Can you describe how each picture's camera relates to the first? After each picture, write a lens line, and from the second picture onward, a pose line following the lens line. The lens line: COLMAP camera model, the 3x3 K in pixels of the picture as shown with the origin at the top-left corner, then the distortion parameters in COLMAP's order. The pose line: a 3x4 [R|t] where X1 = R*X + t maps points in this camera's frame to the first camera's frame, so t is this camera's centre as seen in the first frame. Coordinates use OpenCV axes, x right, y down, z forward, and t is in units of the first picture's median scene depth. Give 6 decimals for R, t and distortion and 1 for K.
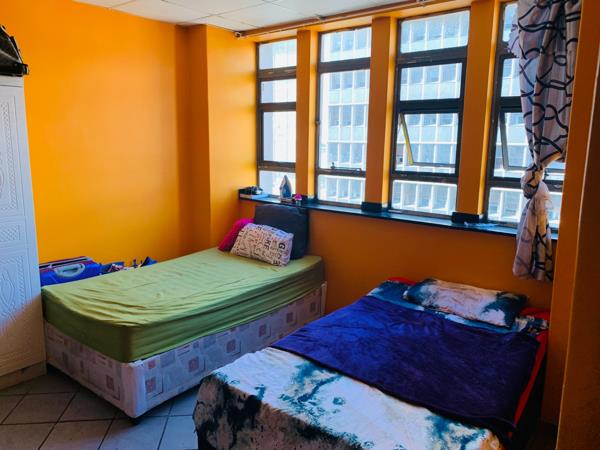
lens RADIAL K [[460.6, 0, 300.4], [0, 460.6, 225.1], [0, 0, 1]] dist [0.057291, -0.016859]
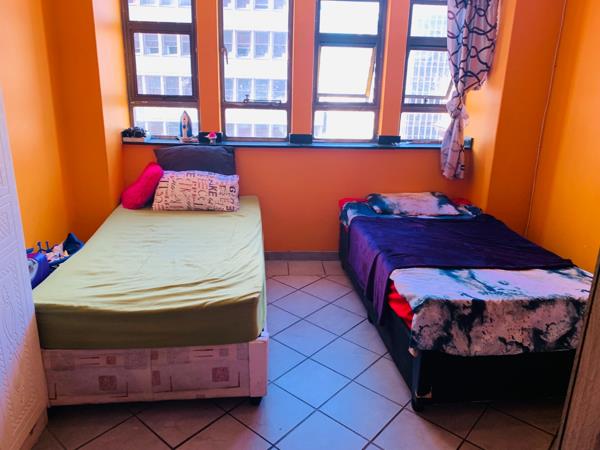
lens RADIAL K [[460.6, 0, 300.4], [0, 460.6, 224.3], [0, 0, 1]] dist [0.057291, -0.016859]
pose [[0.714079, -0.205761, 0.669144, -0.725825], [0.113580, 0.977219, 0.179285, -0.045695], [-0.690790, -0.052022, 0.721182, 0.299115]]
